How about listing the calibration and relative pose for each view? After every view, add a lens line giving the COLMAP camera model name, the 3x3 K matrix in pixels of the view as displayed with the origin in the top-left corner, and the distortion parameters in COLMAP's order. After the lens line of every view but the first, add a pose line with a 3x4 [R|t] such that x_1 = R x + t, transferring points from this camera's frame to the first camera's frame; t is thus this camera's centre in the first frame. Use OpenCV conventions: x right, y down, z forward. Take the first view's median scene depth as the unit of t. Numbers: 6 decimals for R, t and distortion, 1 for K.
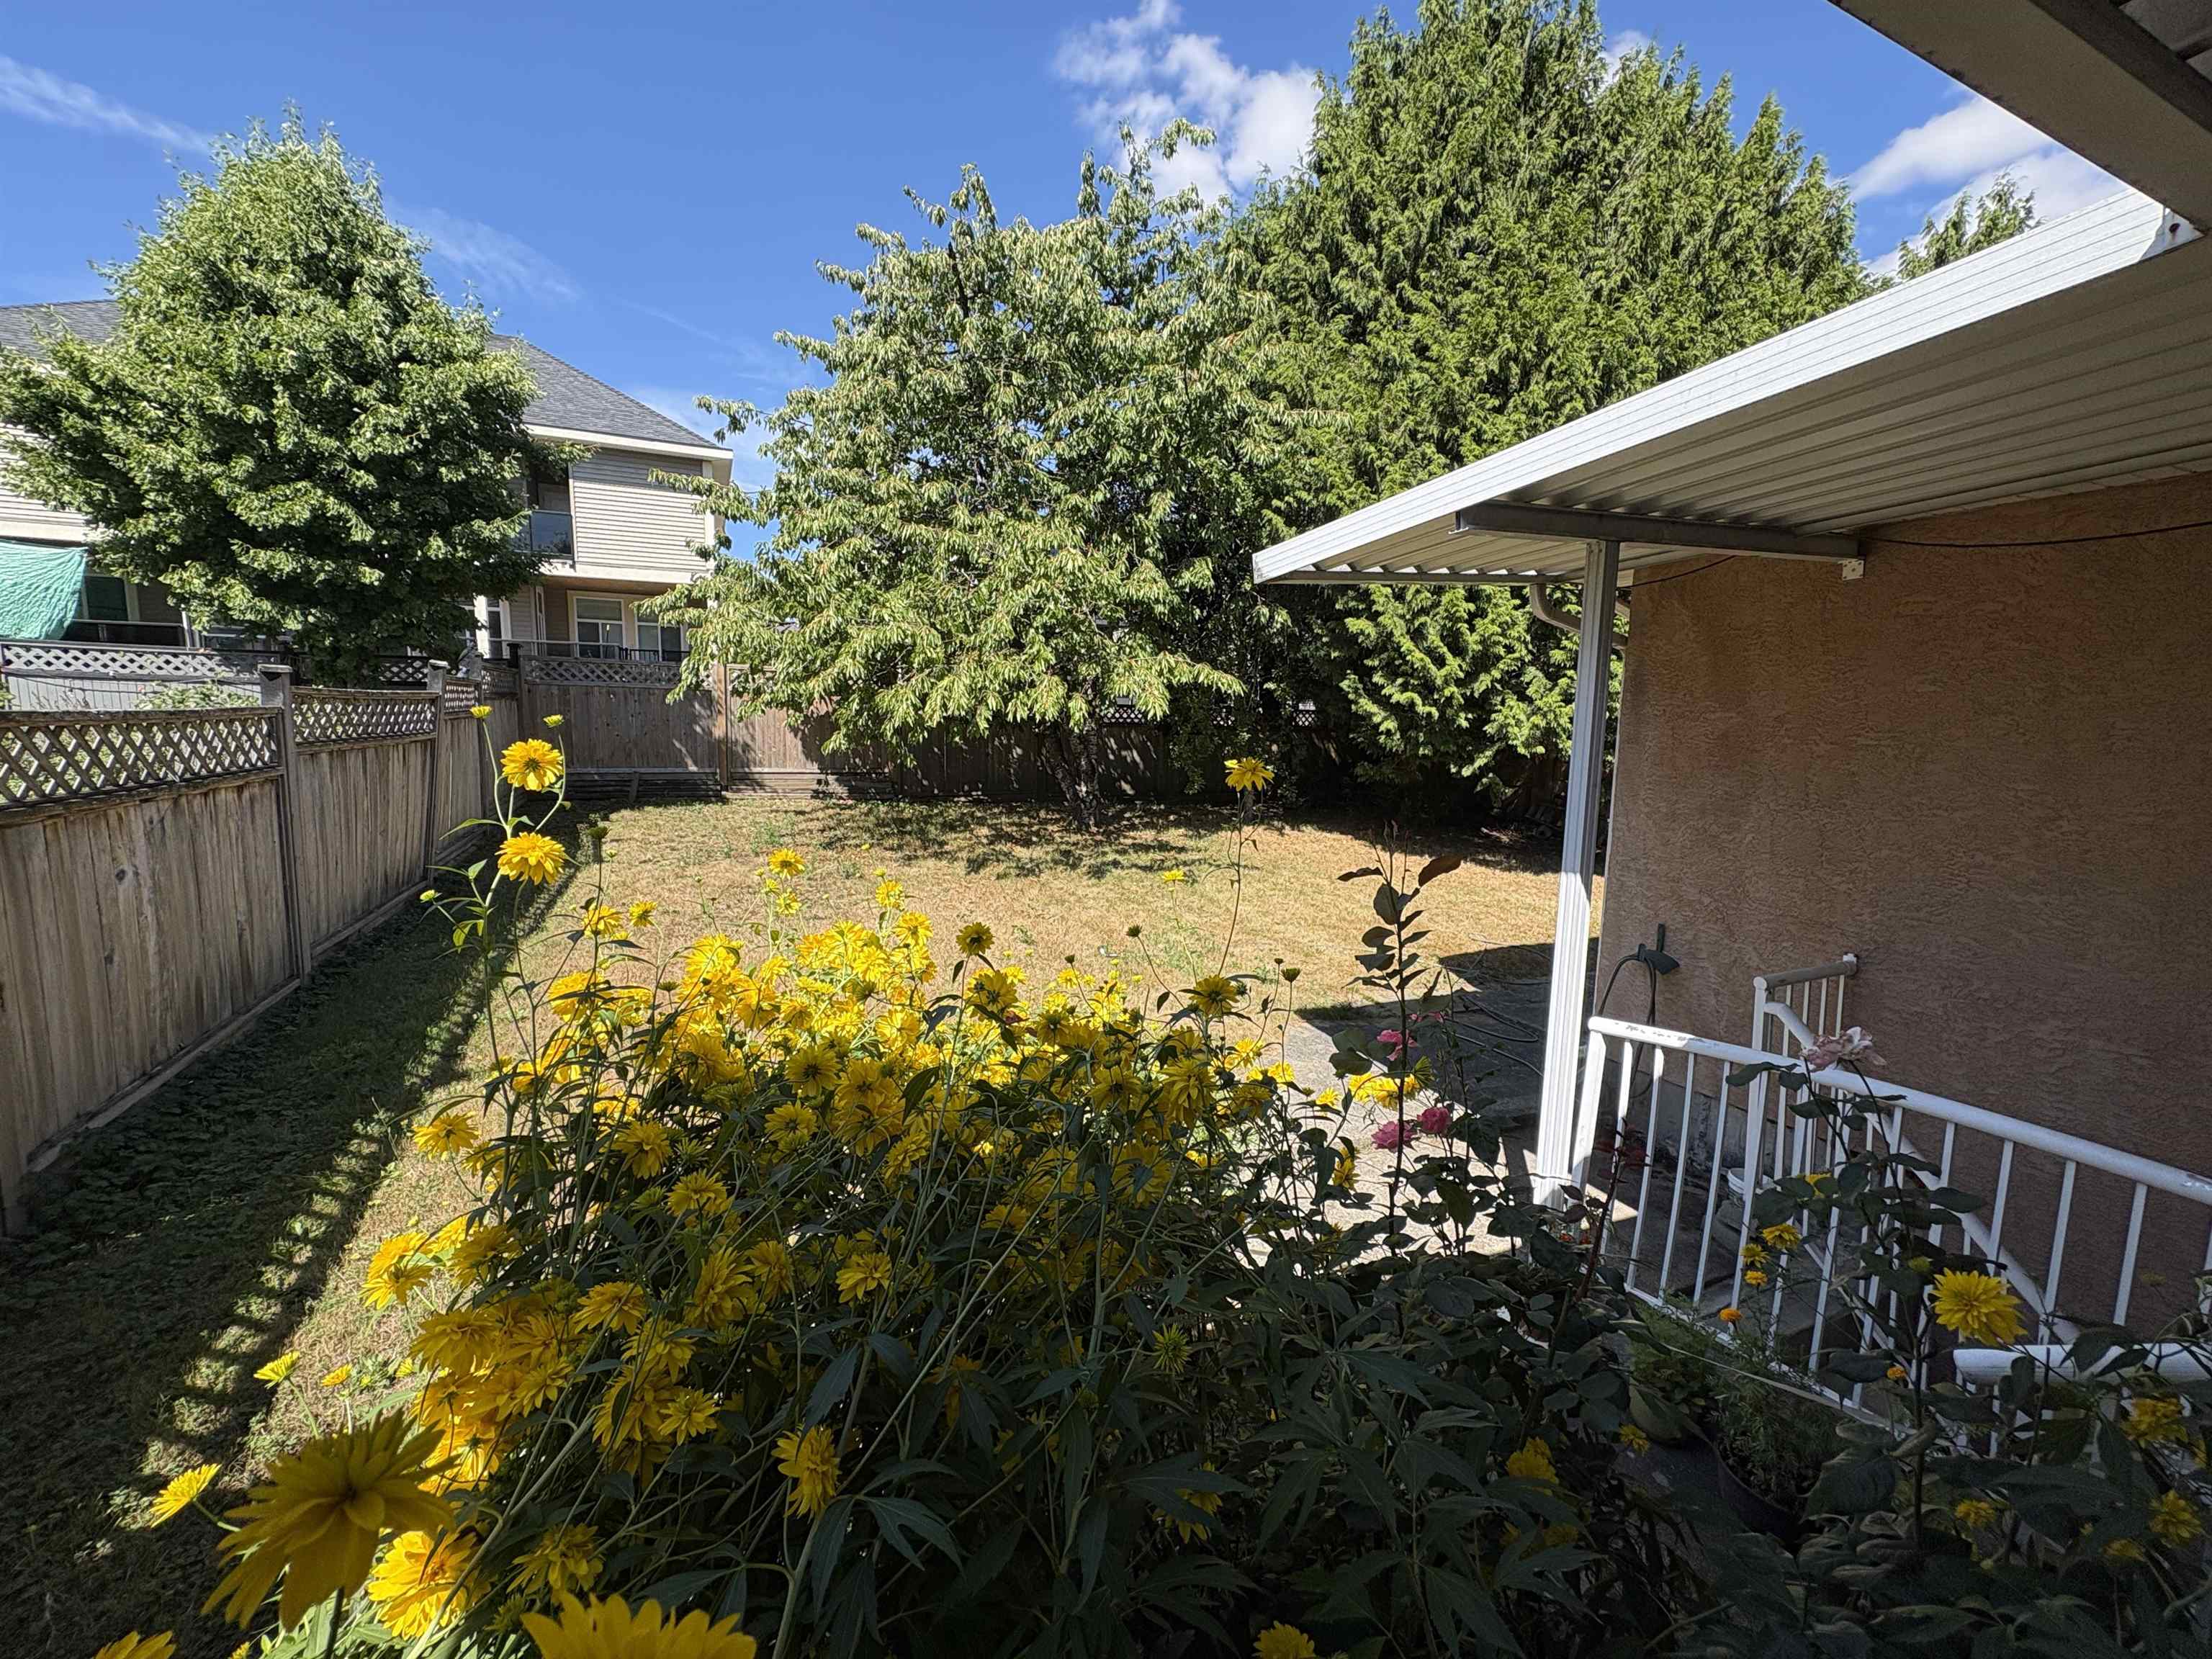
lens RADIAL K [[839.0, 0, 1106.0], [0, 839.0, 829.5], [0, 0, 1]] dist [-0.010843, 0.000055]
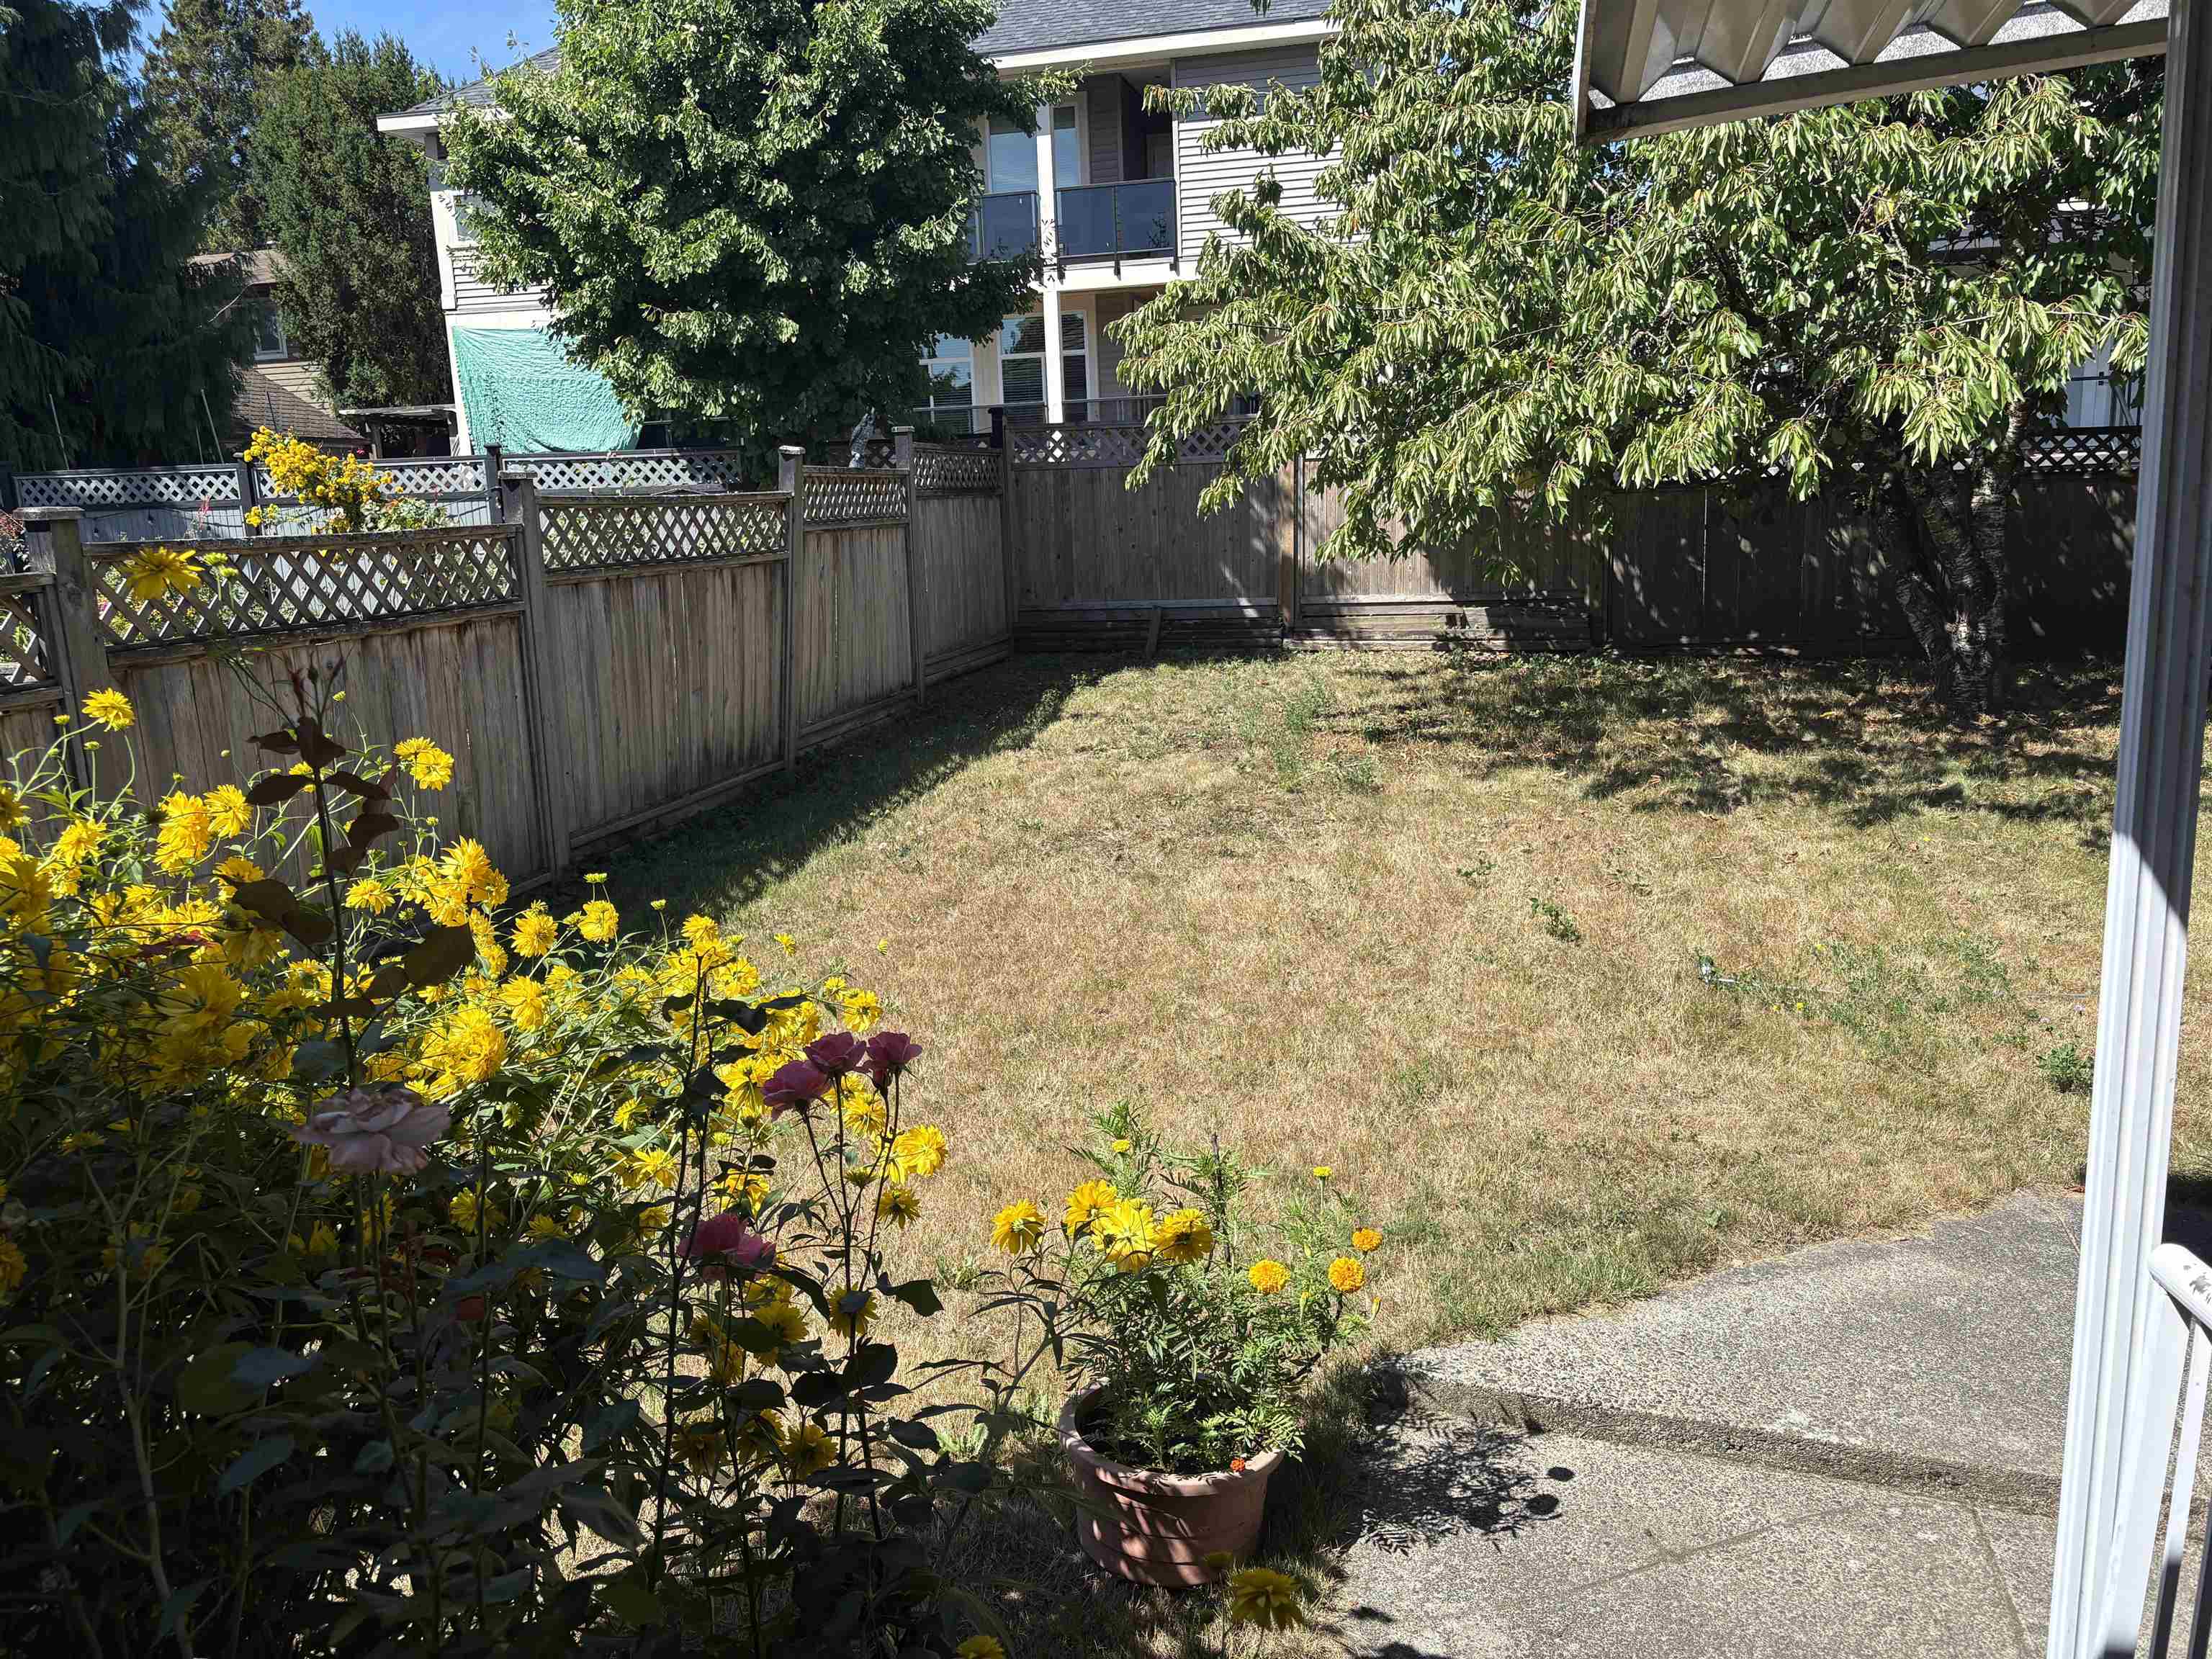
lens RADIAL K [[1626.8, 0, 1106.0], [0, 1626.8, 829.5], [0, 0, 1]] dist [0.009954, -0.001719]
pose [[0.787756, 0.069462, -0.612058, 0.216070], [-0.027088, 0.996567, 0.078235, 0.002869], [0.615391, -0.045050, 0.786933, 0.058656]]
